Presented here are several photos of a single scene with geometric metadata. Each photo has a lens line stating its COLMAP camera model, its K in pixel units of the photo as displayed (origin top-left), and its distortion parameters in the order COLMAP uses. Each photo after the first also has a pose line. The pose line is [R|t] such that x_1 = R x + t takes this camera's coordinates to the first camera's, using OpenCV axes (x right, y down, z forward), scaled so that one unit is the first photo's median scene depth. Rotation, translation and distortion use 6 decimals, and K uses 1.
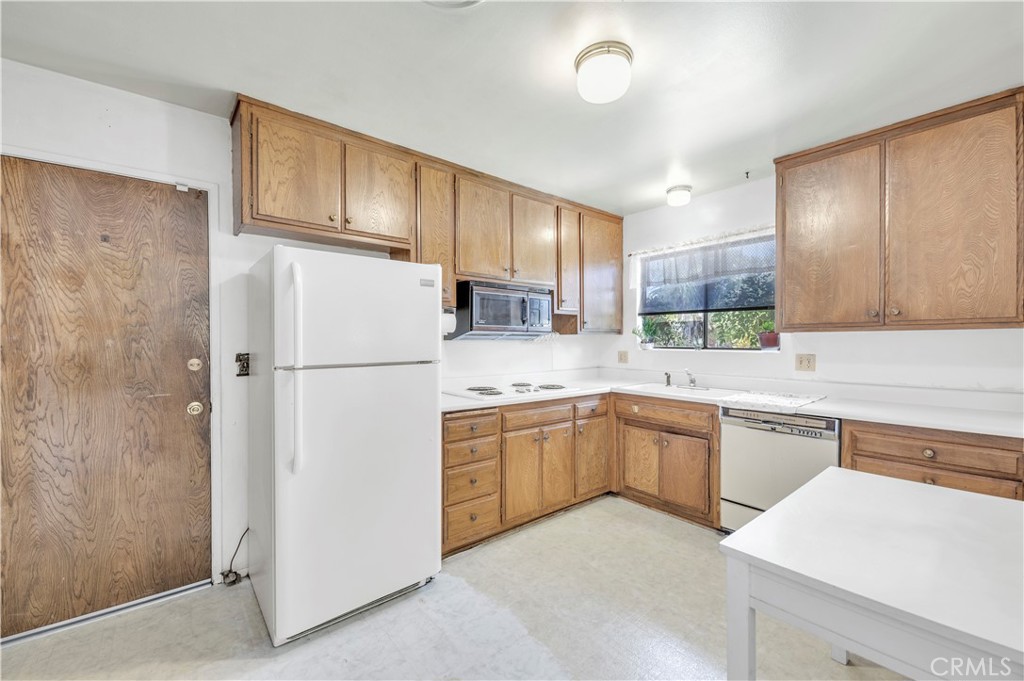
lens RADIAL K [[412.9, 0, 510.3], [0, 412.9, 342.8], [0, 0, 1]] dist [0.007532, -0.005078]
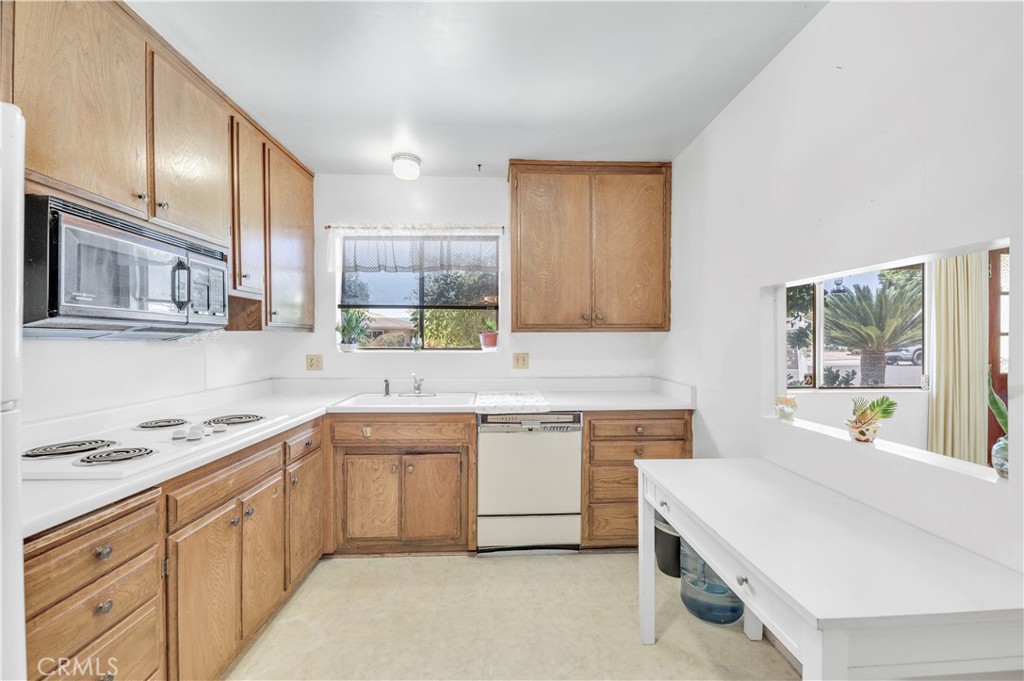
lens RADIAL K [[412.9, 0, 517.8], [0, 412.9, 343.3], [0, 0, 1]] dist [0.007532, -0.005078]
pose [[0.598081, -0.005751, 0.801415, -0.144117], [0.004305, 0.999983, 0.003963, -0.002193], [-0.801424, 0.001080, 0.598095, 0.360782]]
